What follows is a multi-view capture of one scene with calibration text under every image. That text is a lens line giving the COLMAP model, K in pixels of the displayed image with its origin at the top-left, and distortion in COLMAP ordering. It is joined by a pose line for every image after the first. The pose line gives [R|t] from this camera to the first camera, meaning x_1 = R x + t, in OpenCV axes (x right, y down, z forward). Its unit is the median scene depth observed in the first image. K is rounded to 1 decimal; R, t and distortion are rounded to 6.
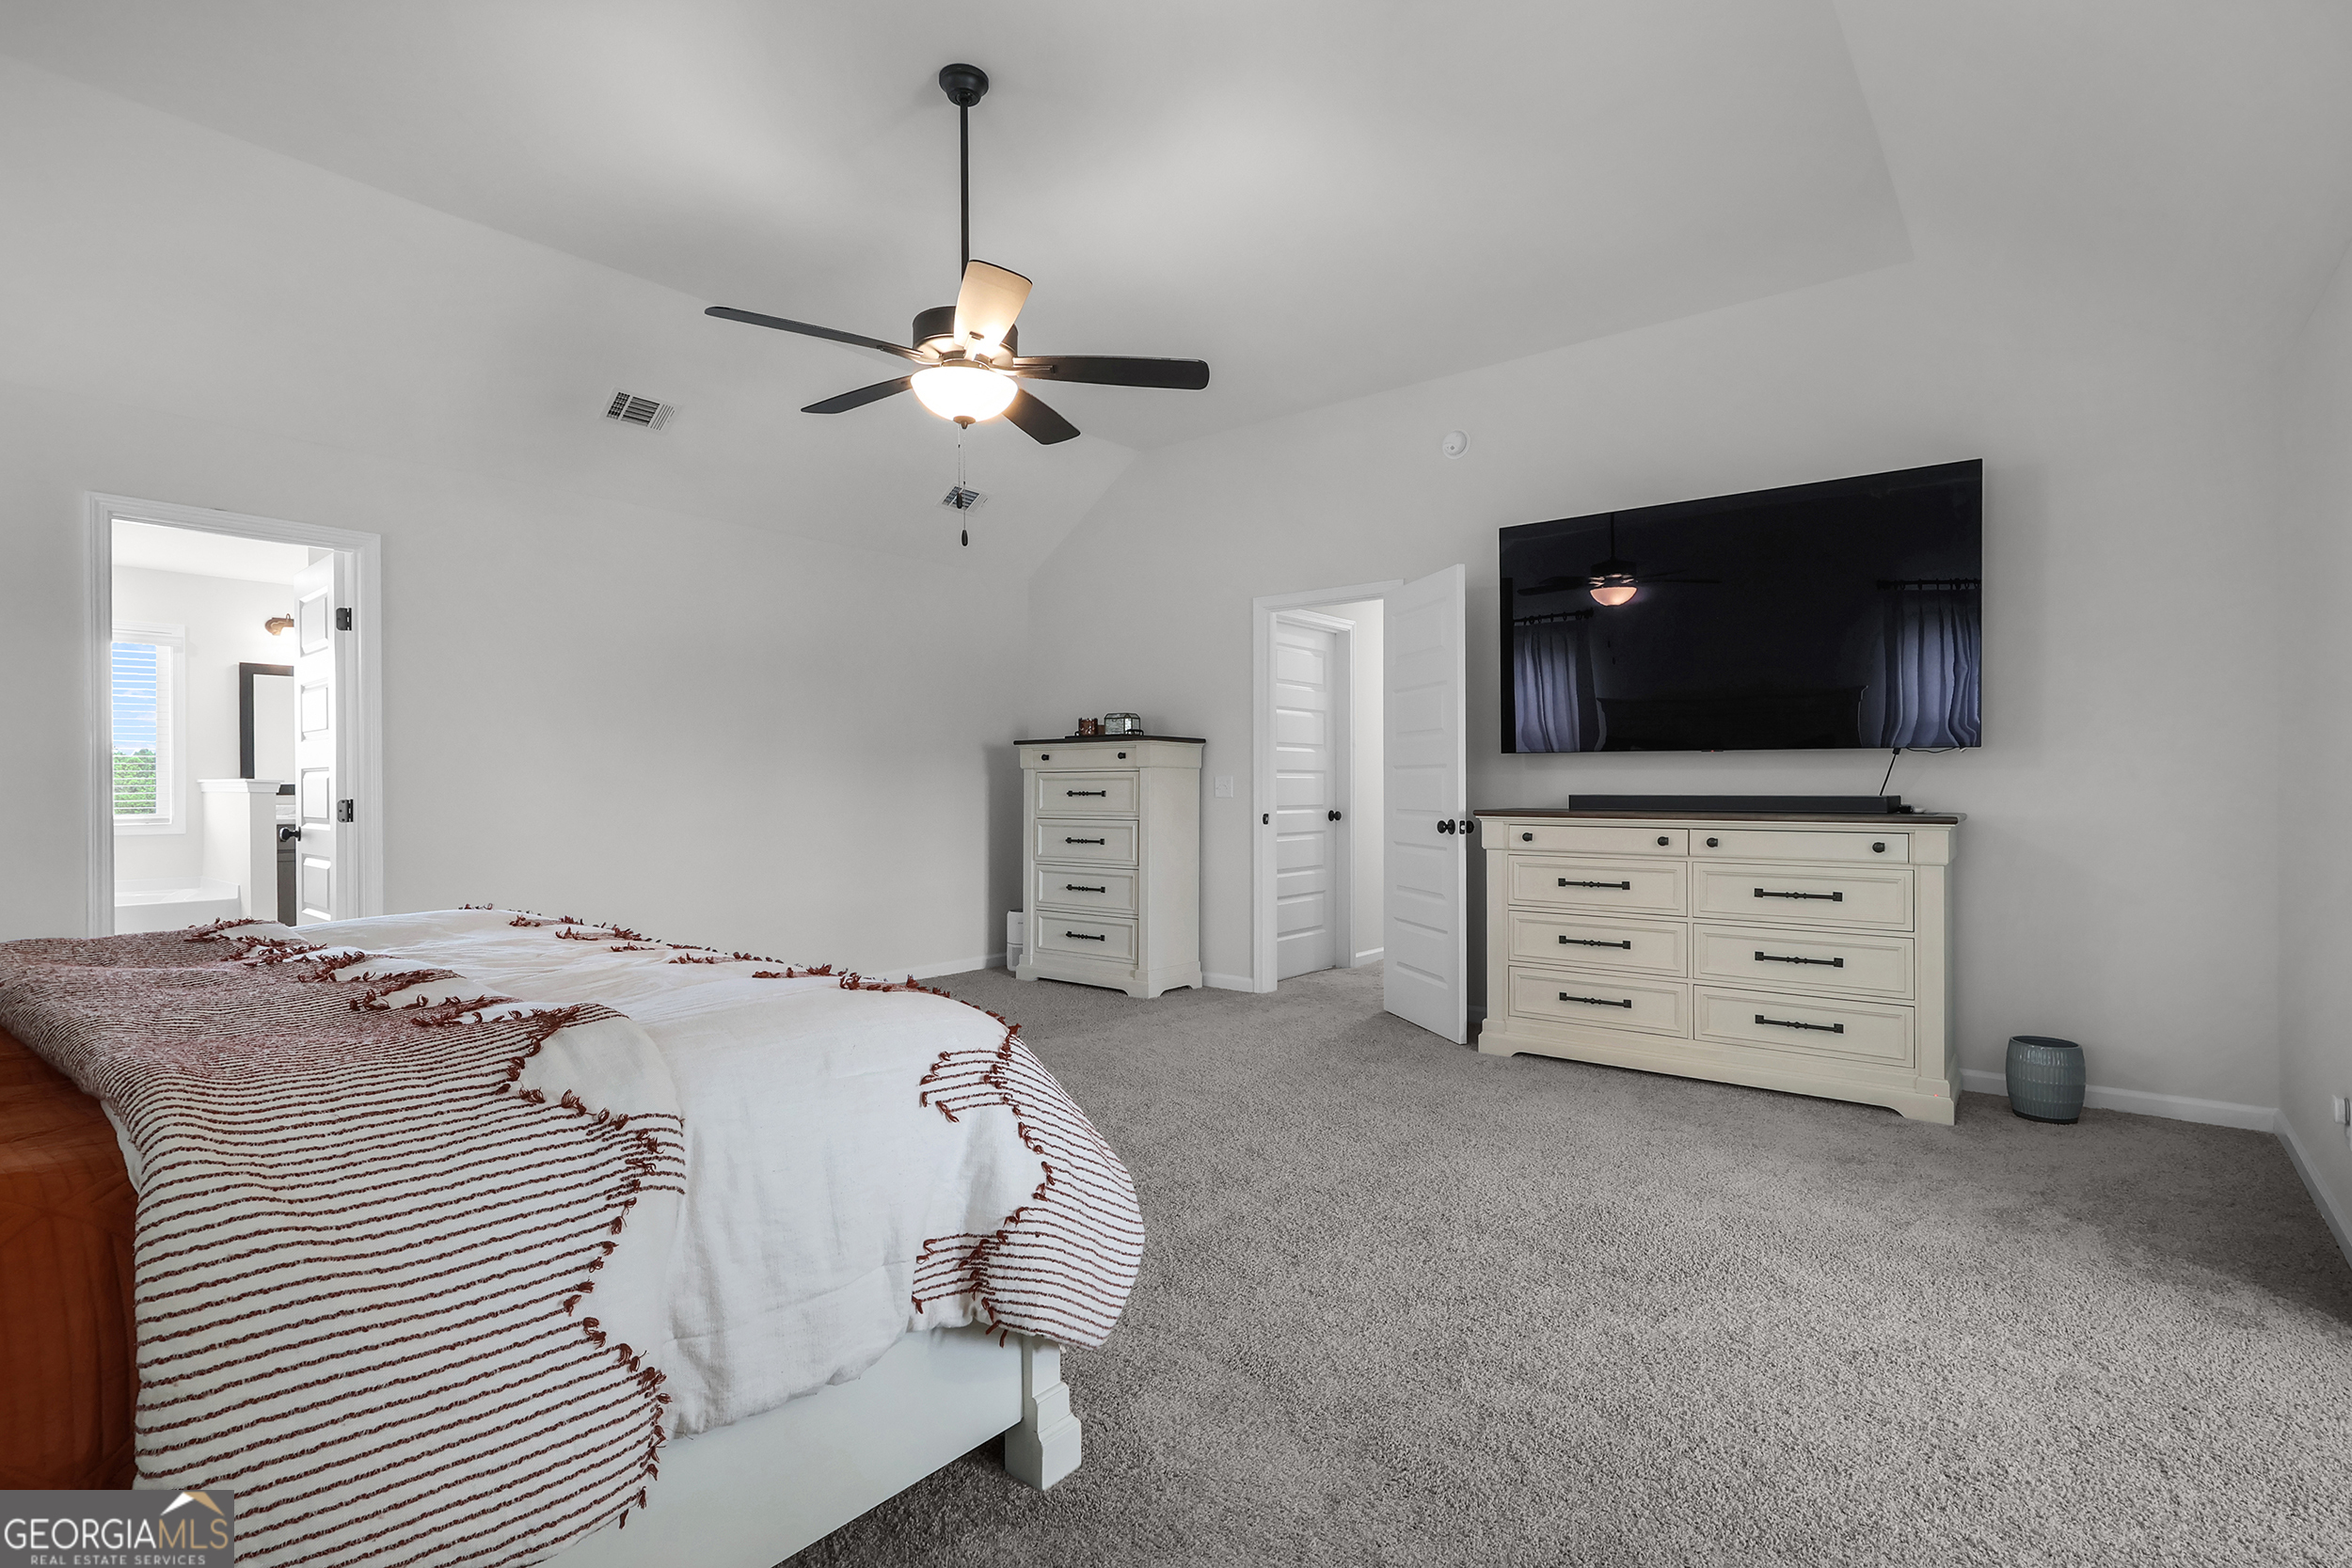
lens RADIAL K [[1121.1, 0, 1178.4], [0, 1121.1, 787.5], [0, 0, 1]] dist [-0.003447, 0.002445]
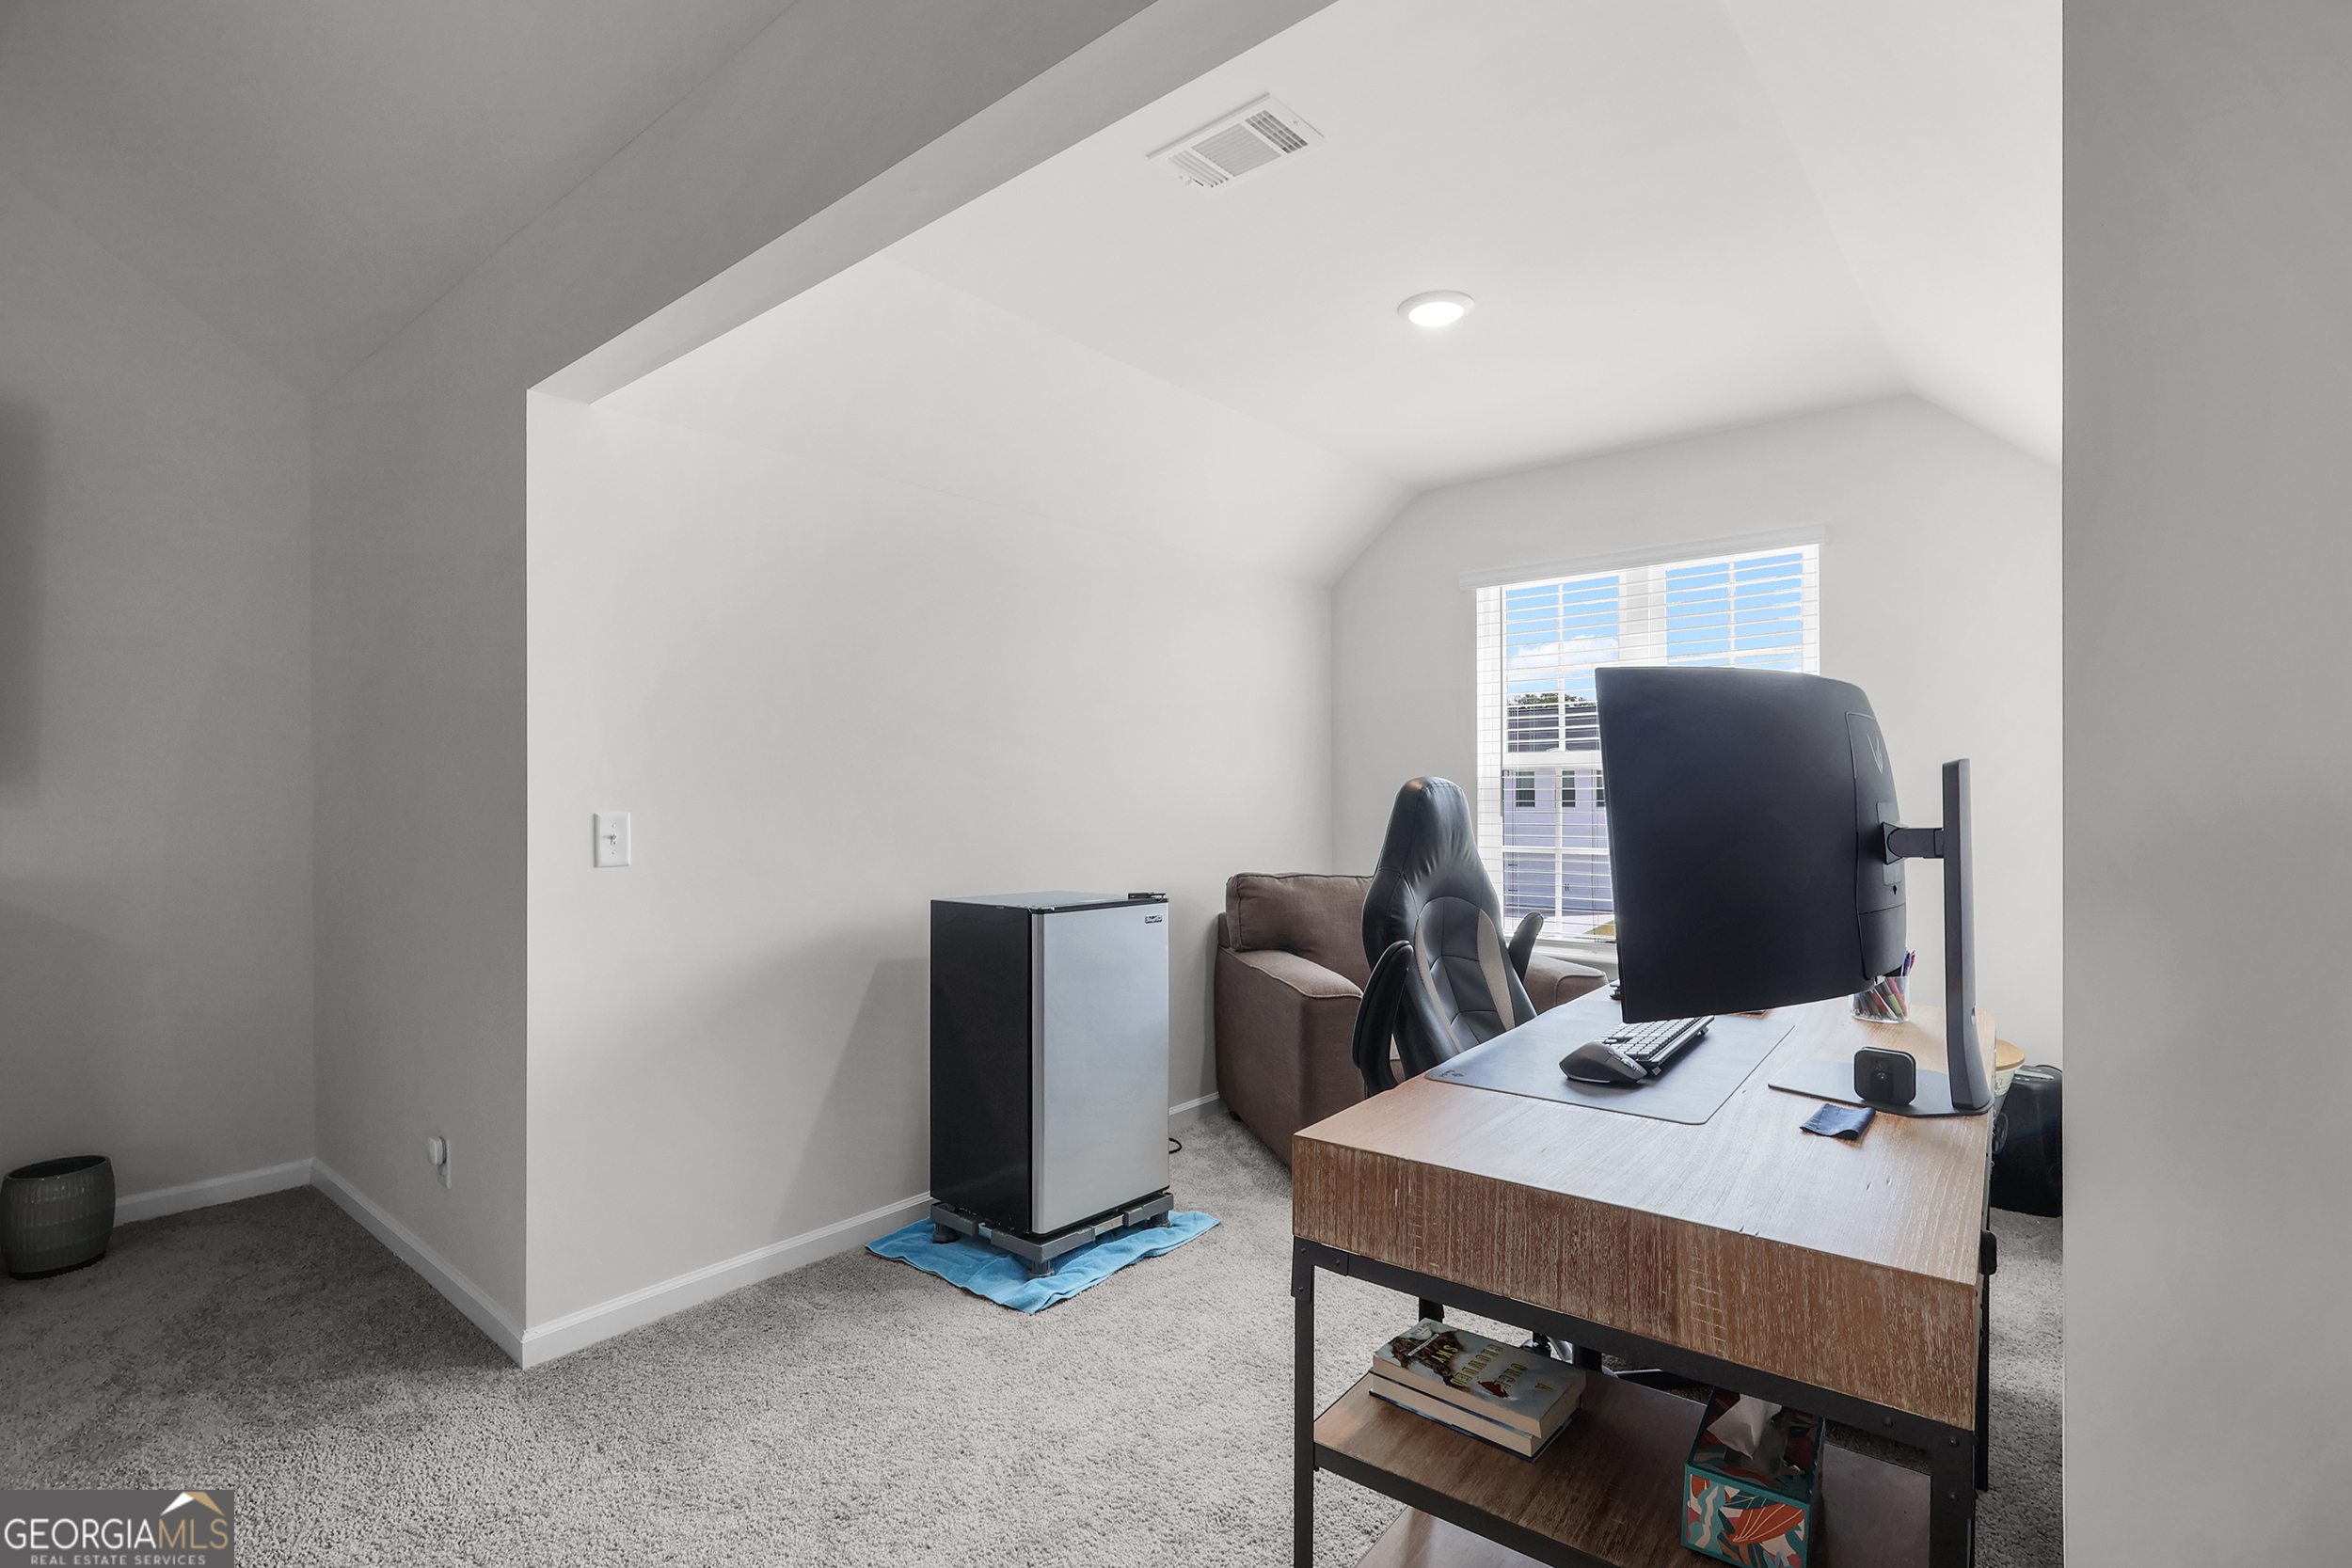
lens RADIAL K [[1121.1, 0, 1177.5], [0, 1121.1, 792.0], [0, 0, 1]] dist [-0.003447, 0.002445]
pose [[0.031717, -0.000717, 0.999497, 0.027697], [0.011348, 0.999936, 0.000357, -0.018428], [-0.999432, 0.011331, 0.031723, 0.180491]]
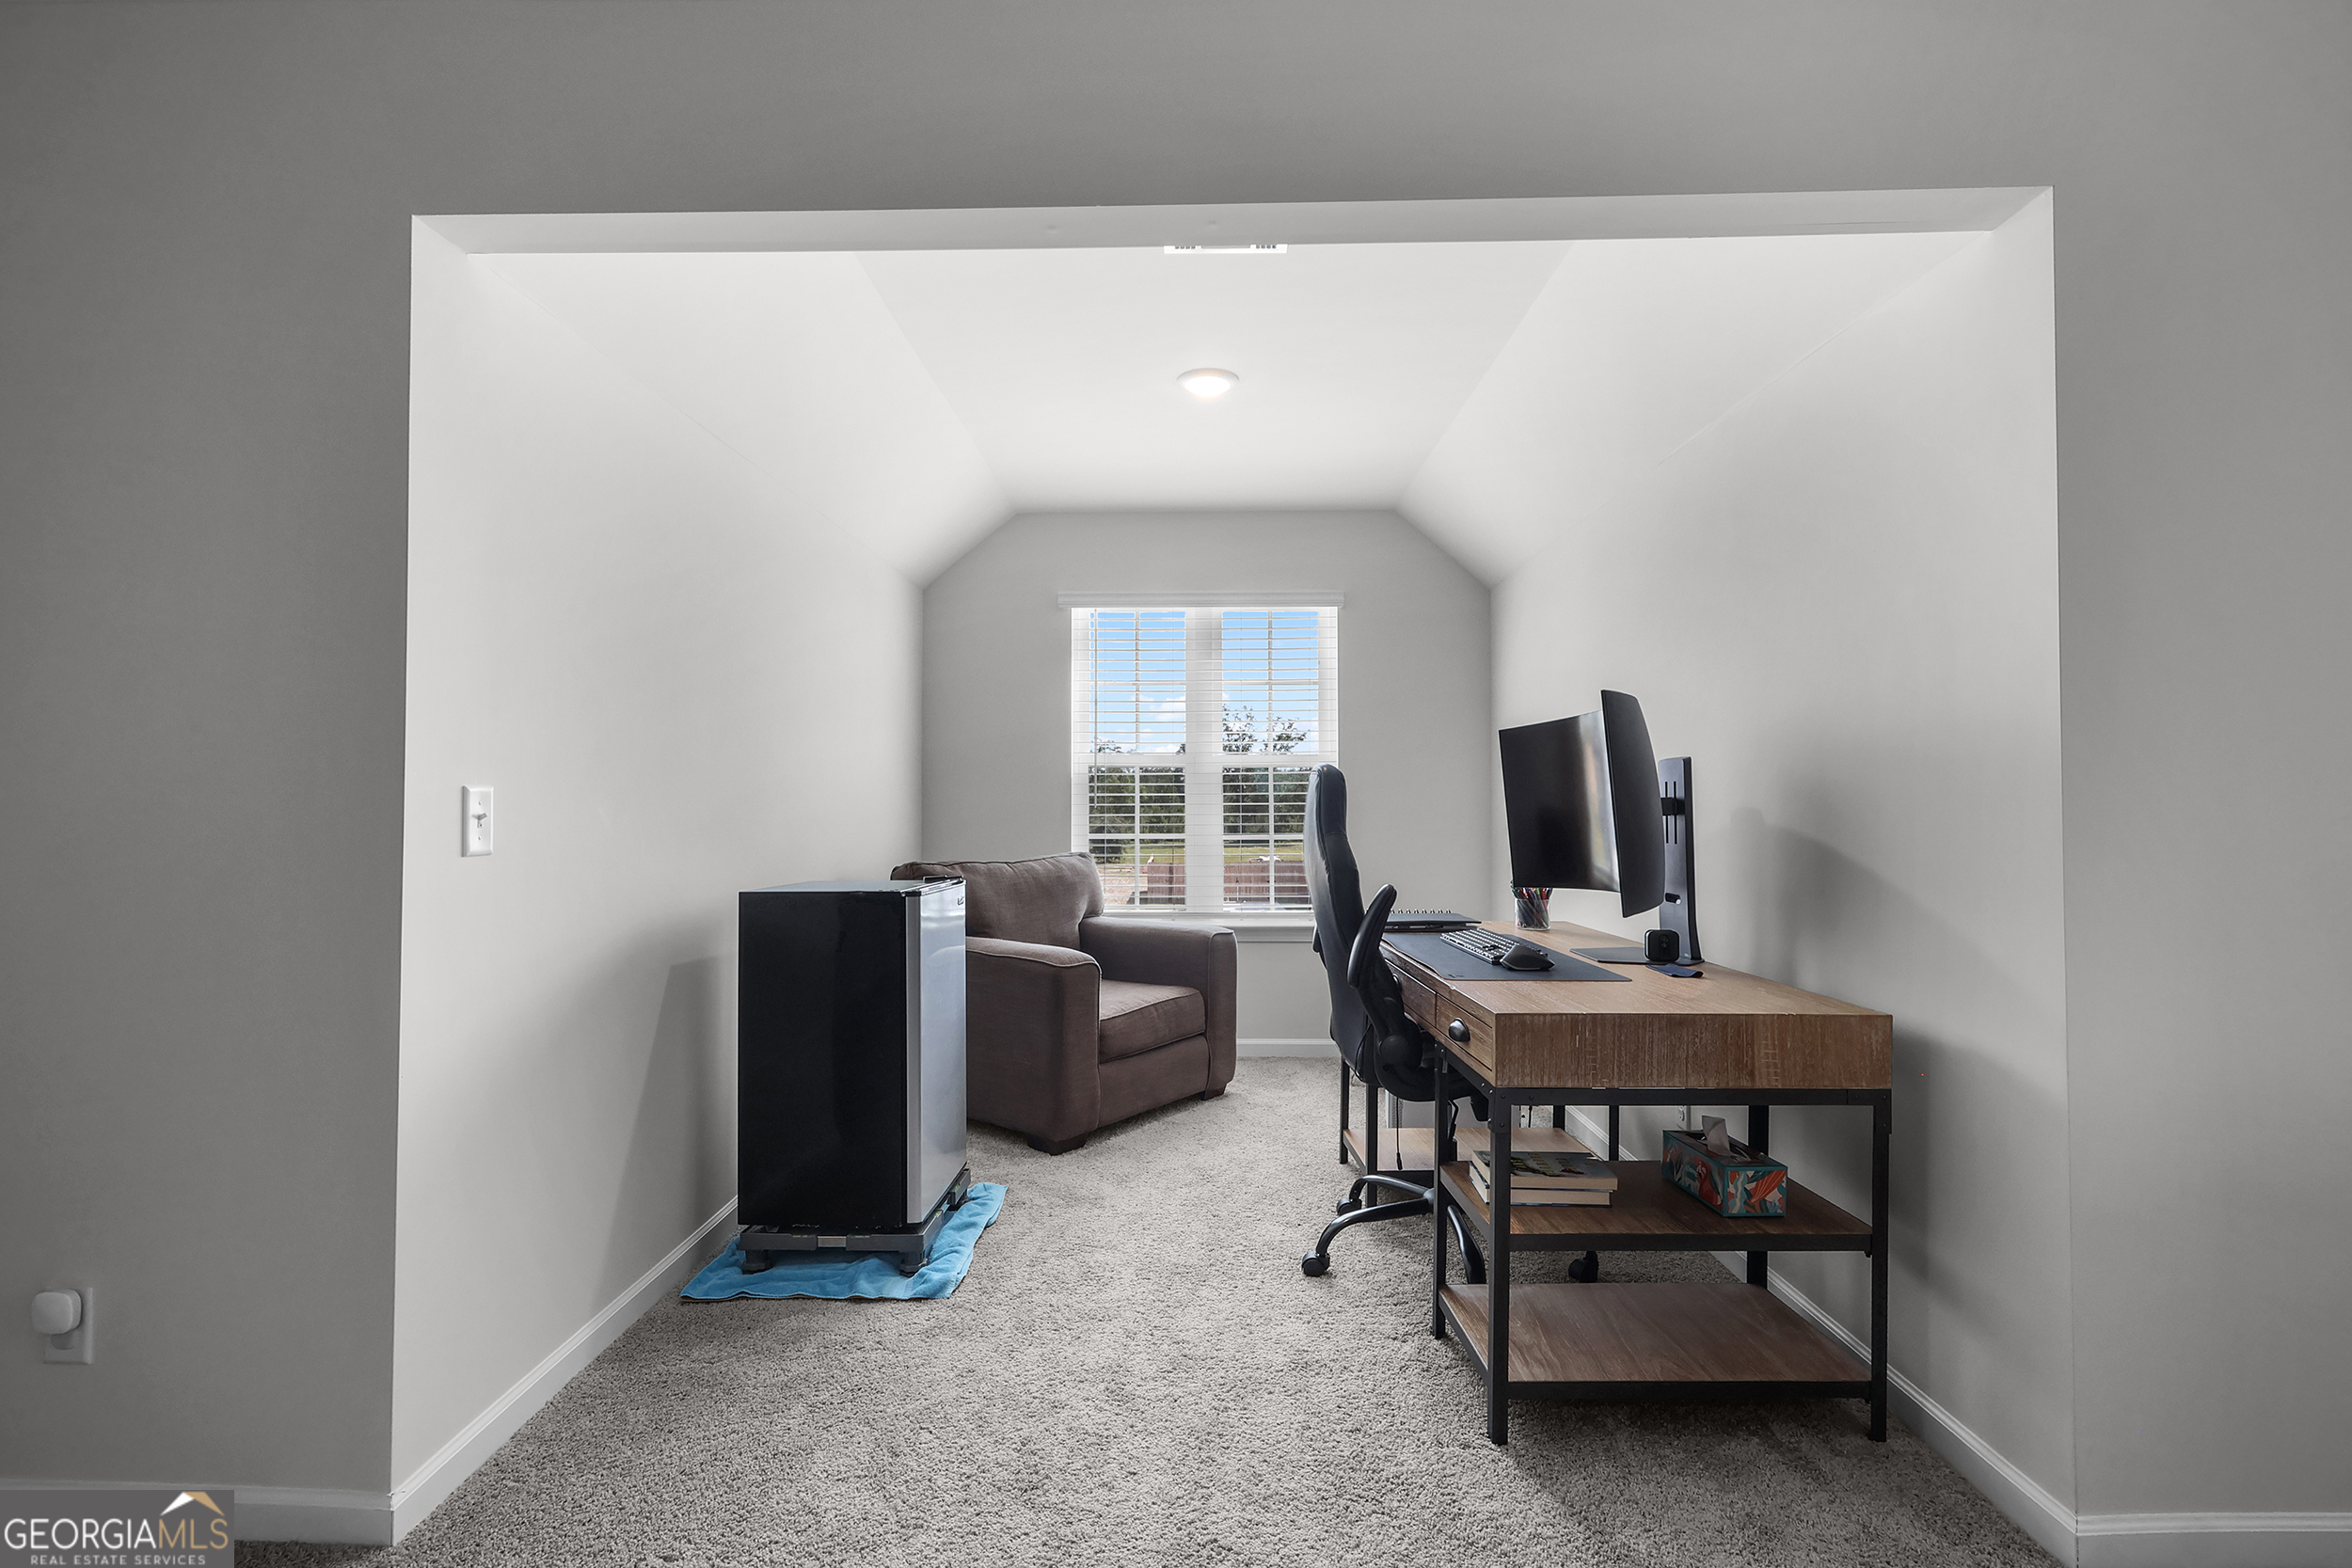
lens RADIAL K [[1121.1, 0, 1162.7], [0, 1121.1, 774.3], [0, 0, 1]] dist [-0.003447, 0.002445]
pose [[-0.604357, 0.016968, 0.796533, 0.077035], [0.003131, 0.999816, -0.018922, -0.005888], [-0.796707, -0.008942, -0.604299, 0.550975]]
